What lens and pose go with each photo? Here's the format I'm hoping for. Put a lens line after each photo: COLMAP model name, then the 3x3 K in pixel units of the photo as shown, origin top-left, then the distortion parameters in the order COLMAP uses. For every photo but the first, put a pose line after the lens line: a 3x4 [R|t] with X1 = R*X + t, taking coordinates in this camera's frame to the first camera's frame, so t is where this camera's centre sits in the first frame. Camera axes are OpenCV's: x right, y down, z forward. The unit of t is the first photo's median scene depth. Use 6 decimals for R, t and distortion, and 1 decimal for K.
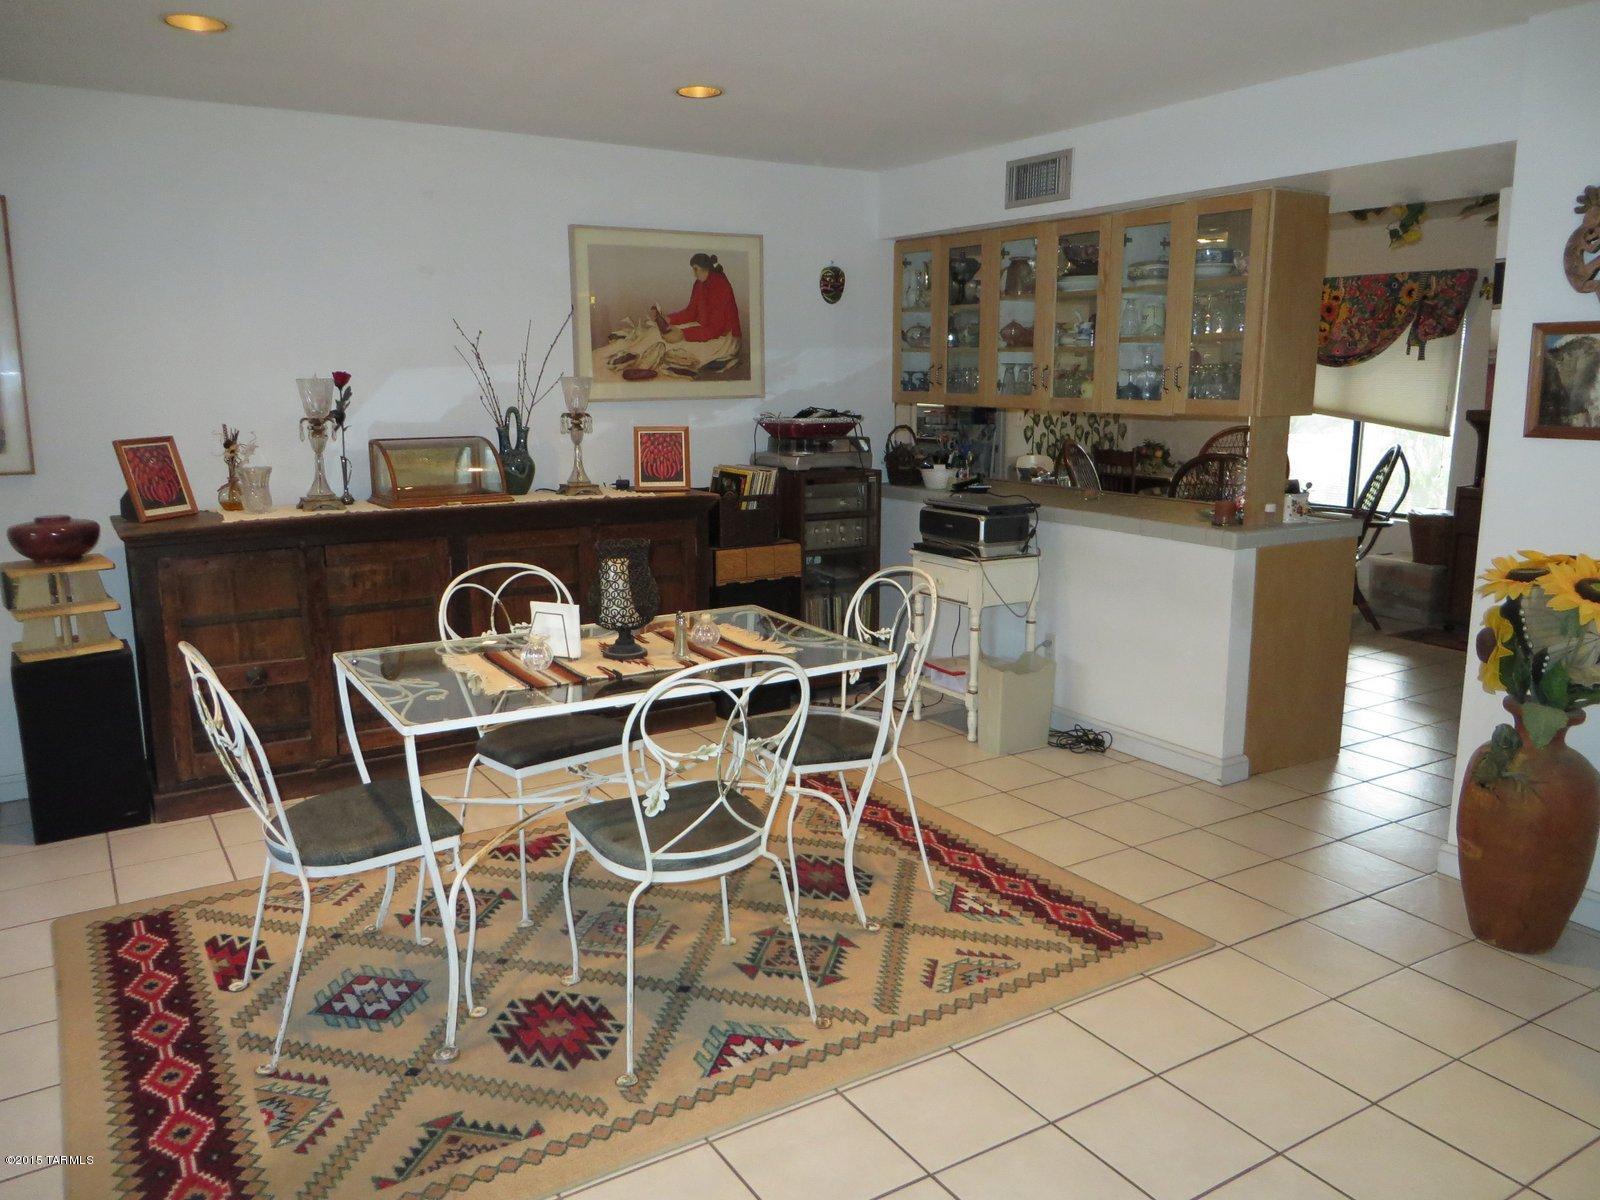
lens RADIAL K [[1200.5, 0, 794.0], [0, 1200.5, 601.4], [0, 0, 1]] dist [-0.019996, 0.014522]
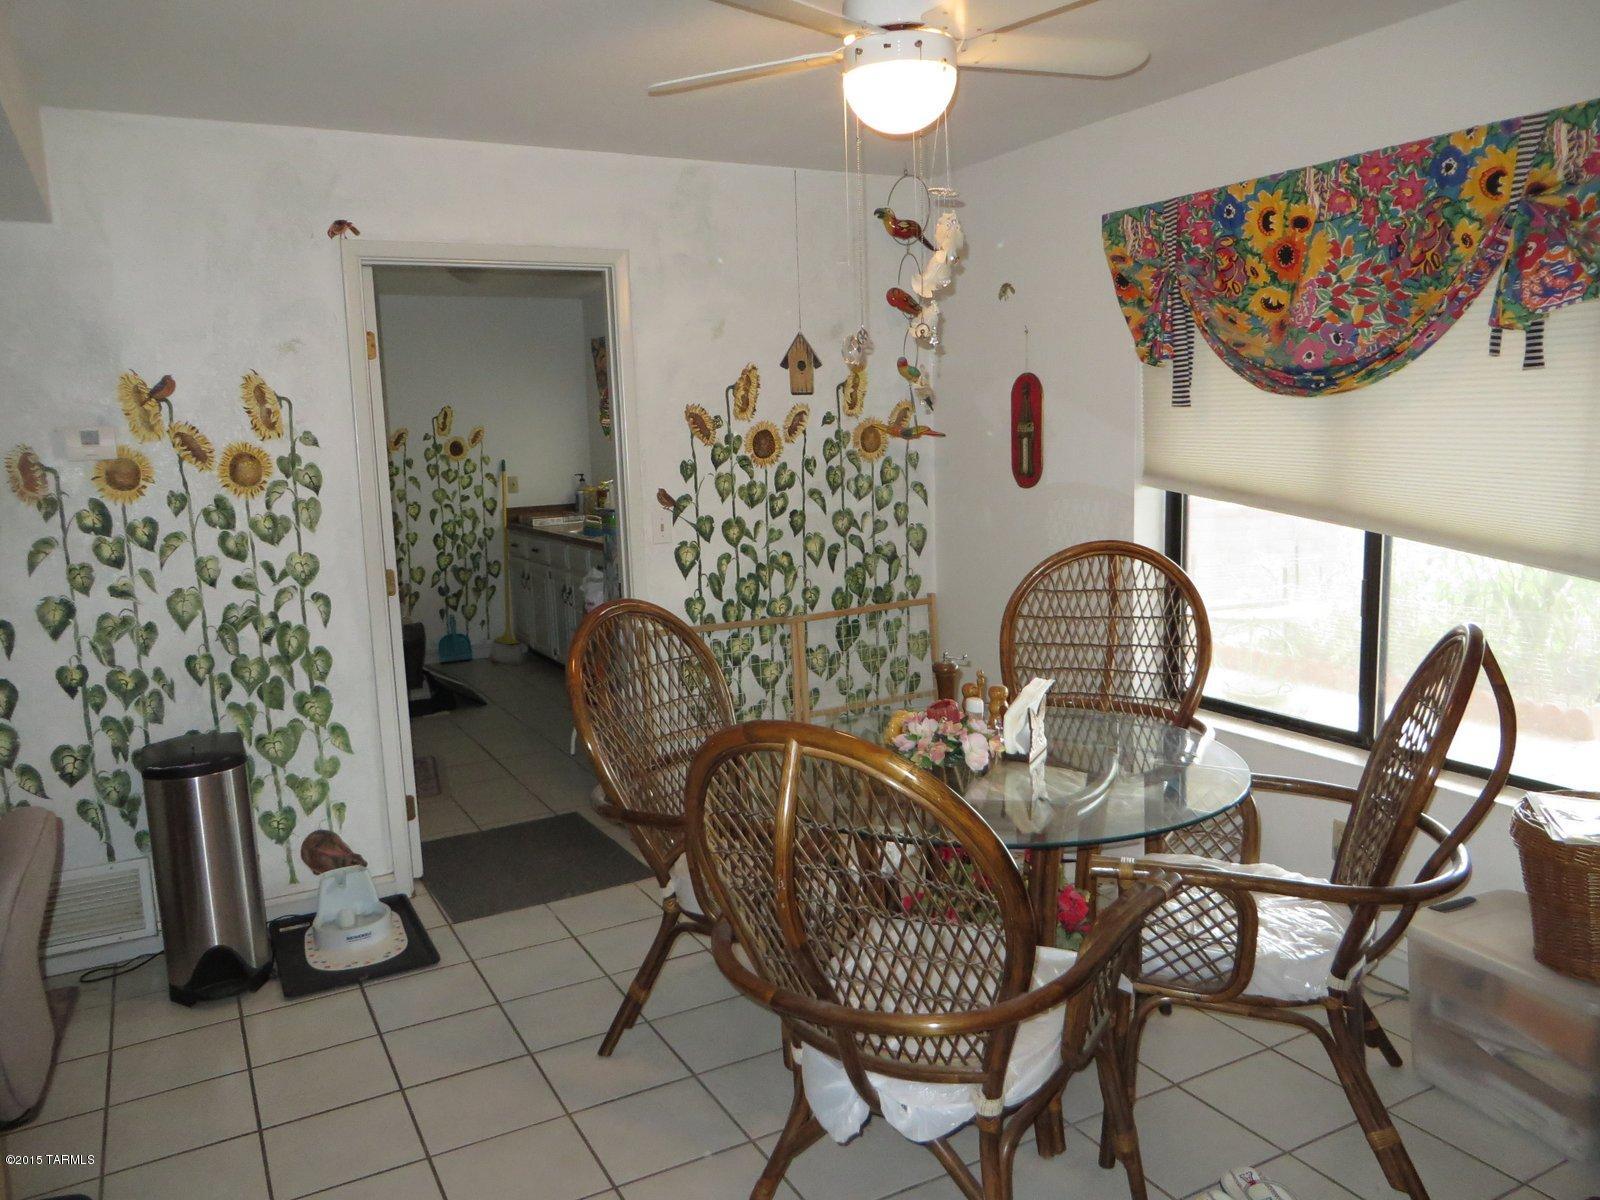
lens RADIAL K [[1200.5, 0, 808.5], [0, 1200.5, 603.7], [0, 0, 1]] dist [-0.019996, 0.014522]
pose [[0.998077, -0.023812, -0.057232, 0.315948], [0.021492, 0.998935, -0.040819, -0.117582], [0.058143, 0.039511, 0.997526, 0.612089]]
